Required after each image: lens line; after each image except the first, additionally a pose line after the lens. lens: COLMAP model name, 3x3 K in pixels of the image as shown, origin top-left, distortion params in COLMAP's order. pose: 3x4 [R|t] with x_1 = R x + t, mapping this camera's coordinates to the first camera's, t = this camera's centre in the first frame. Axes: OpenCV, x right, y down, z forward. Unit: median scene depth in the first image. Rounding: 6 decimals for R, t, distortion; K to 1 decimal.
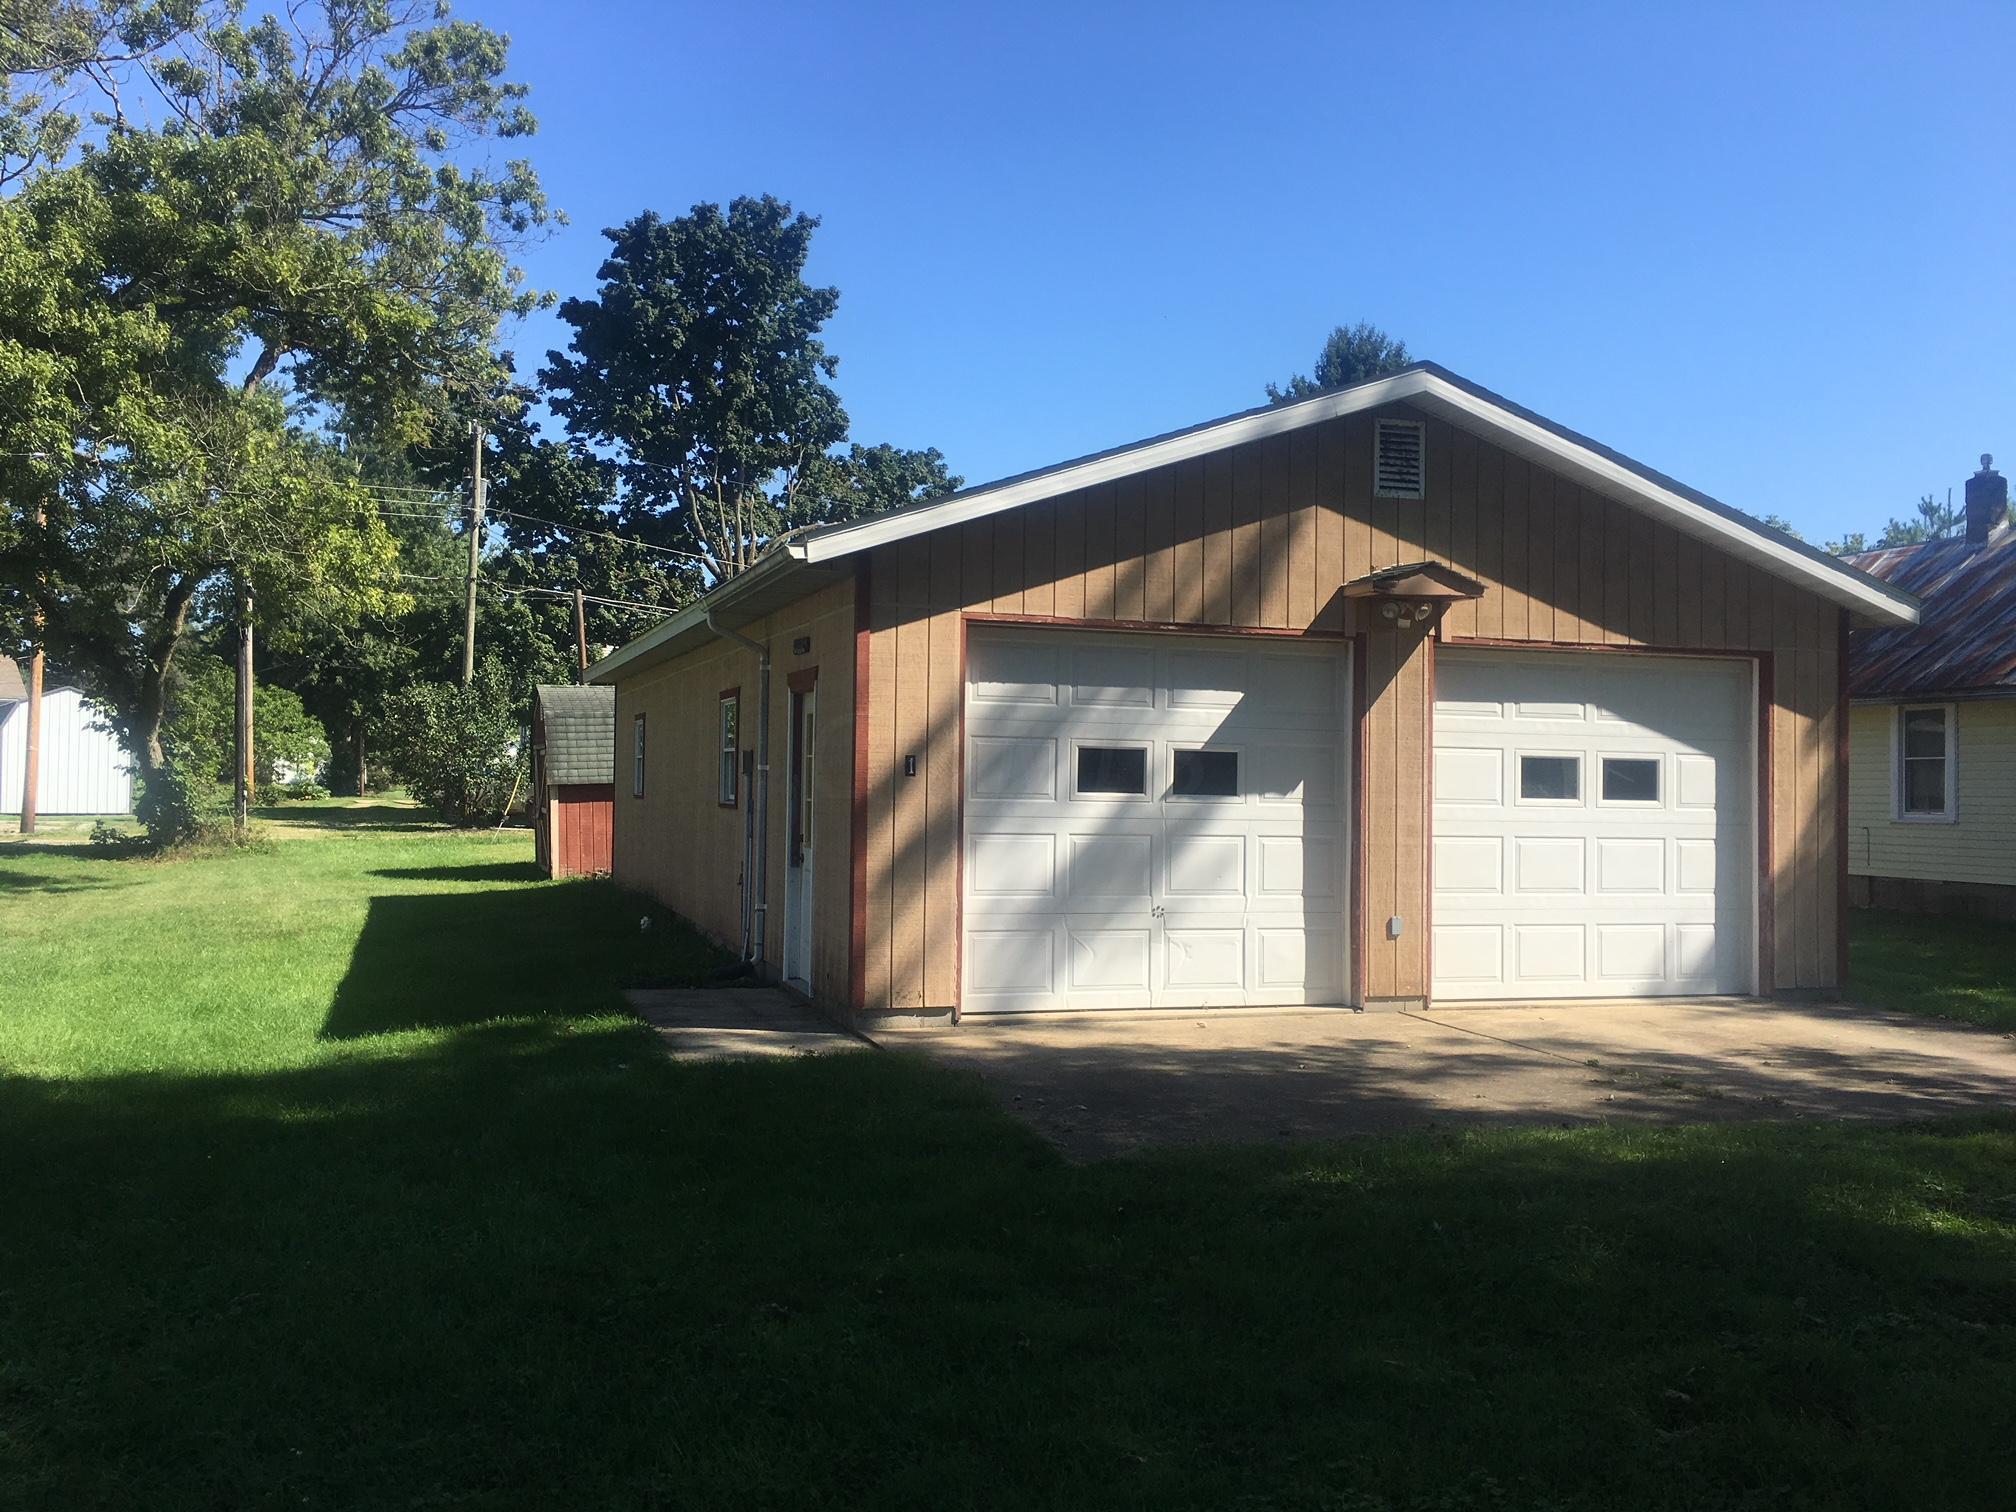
lens RADIAL K [[1728.7, 0, 1007.6], [0, 1728.7, 719.6], [0, 0, 1]] dist [0.106080, -0.169435]
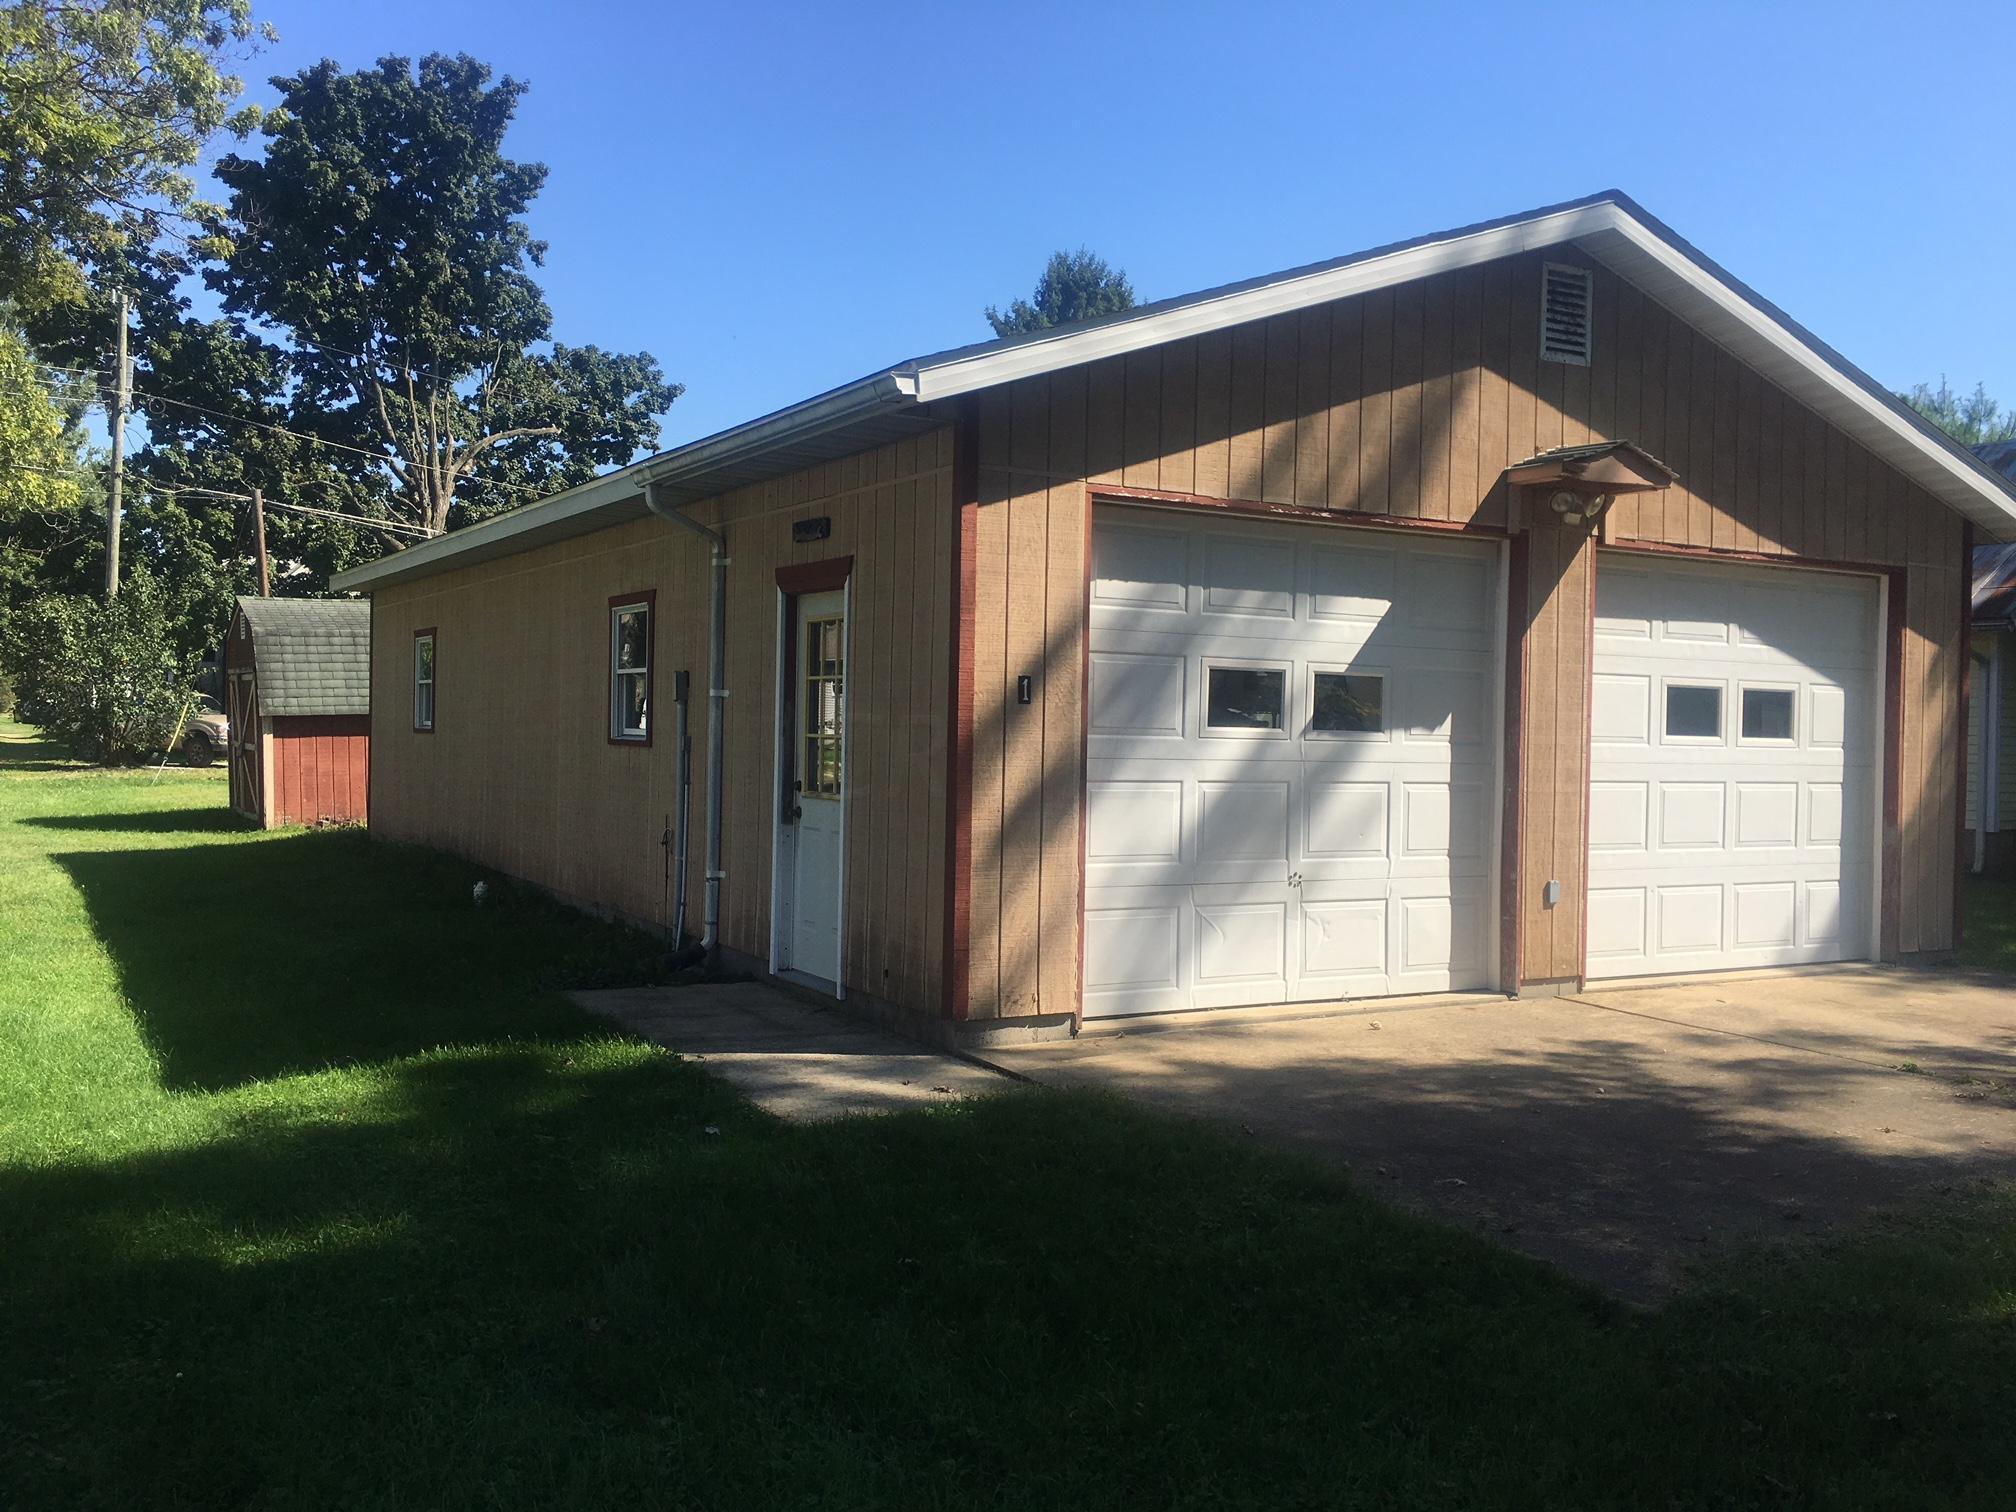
lens RADIAL K [[1728.7, 0, 1007.6], [0, 1728.7, 719.6], [0, 0, 1]] dist [0.106080, -0.169435]
pose [[0.979838, 0.004712, 0.199739, -0.179195], [-0.012048, 0.999296, 0.035528, 0.011292], [-0.199431, -0.037218, 0.979205, 0.237832]]
